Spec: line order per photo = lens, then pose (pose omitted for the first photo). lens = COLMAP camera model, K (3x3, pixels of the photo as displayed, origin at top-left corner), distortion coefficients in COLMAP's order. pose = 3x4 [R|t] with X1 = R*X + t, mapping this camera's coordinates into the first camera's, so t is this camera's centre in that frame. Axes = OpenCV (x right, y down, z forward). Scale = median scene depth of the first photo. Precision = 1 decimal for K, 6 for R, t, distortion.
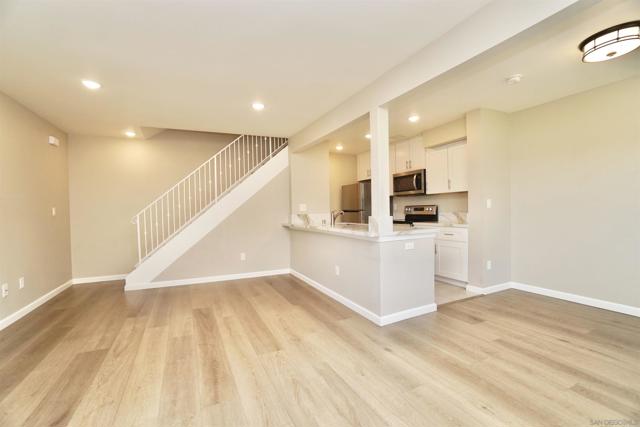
lens RADIAL K [[280.2, 0, 315.4], [0, 280.2, 214.5], [0, 0, 1]] dist [-0.060354, 0.018475]
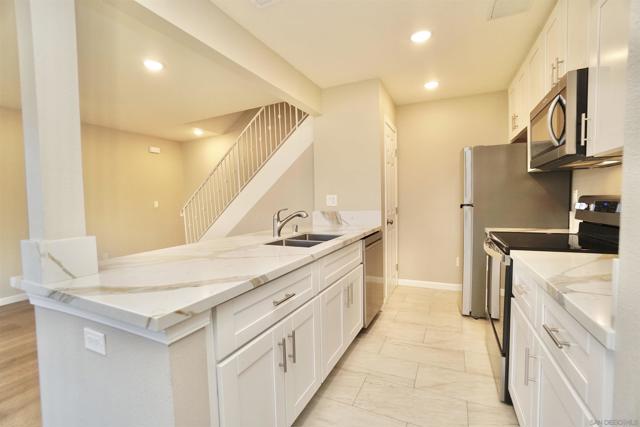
lens RADIAL K [[280.2, 0, 315.4], [0, 280.2, 214.5], [0, 0, 1]] dist [-0.060354, 0.018475]
pose [[0.630463, 0.042939, -0.775031, 0.445421], [-0.002840, 0.998590, 0.053015, -0.028468], [0.776214, -0.031223, 0.629695, 0.620308]]
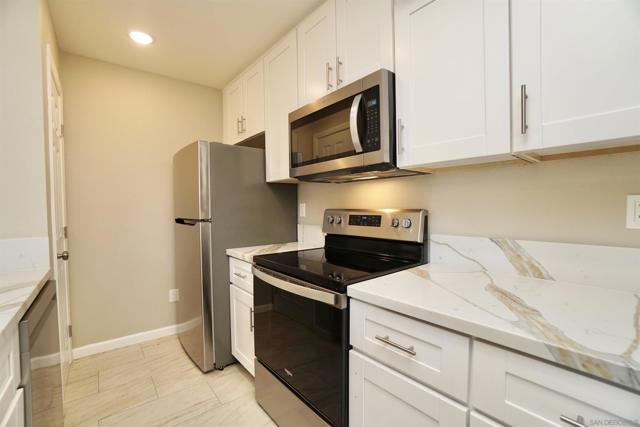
lens RADIAL K [[280.2, 0, 315.4], [0, 280.2, 214.5], [0, 0, 1]] dist [-0.060354, 0.018475]
pose [[0.970139, -0.000931, 0.242547, 0.264953], [-0.001570, 0.999948, 0.010117, -0.032149], [-0.242543, -0.010195, 0.970087, 0.776377]]
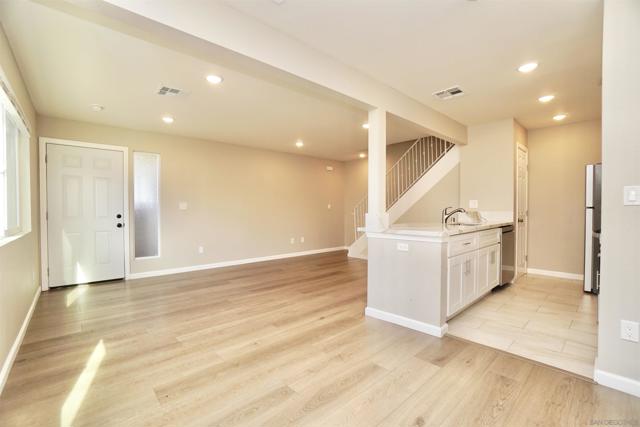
lens RADIAL K [[280.2, 0, 315.4], [0, 280.2, 214.5], [0, 0, 1]] dist [-0.060354, 0.018475]
pose [[0.293948, 0.033925, -0.955219, 0.690162], [-0.017447, 0.999394, 0.030125, -0.009840], [0.955662, 0.007811, 0.294362, 0.280464]]
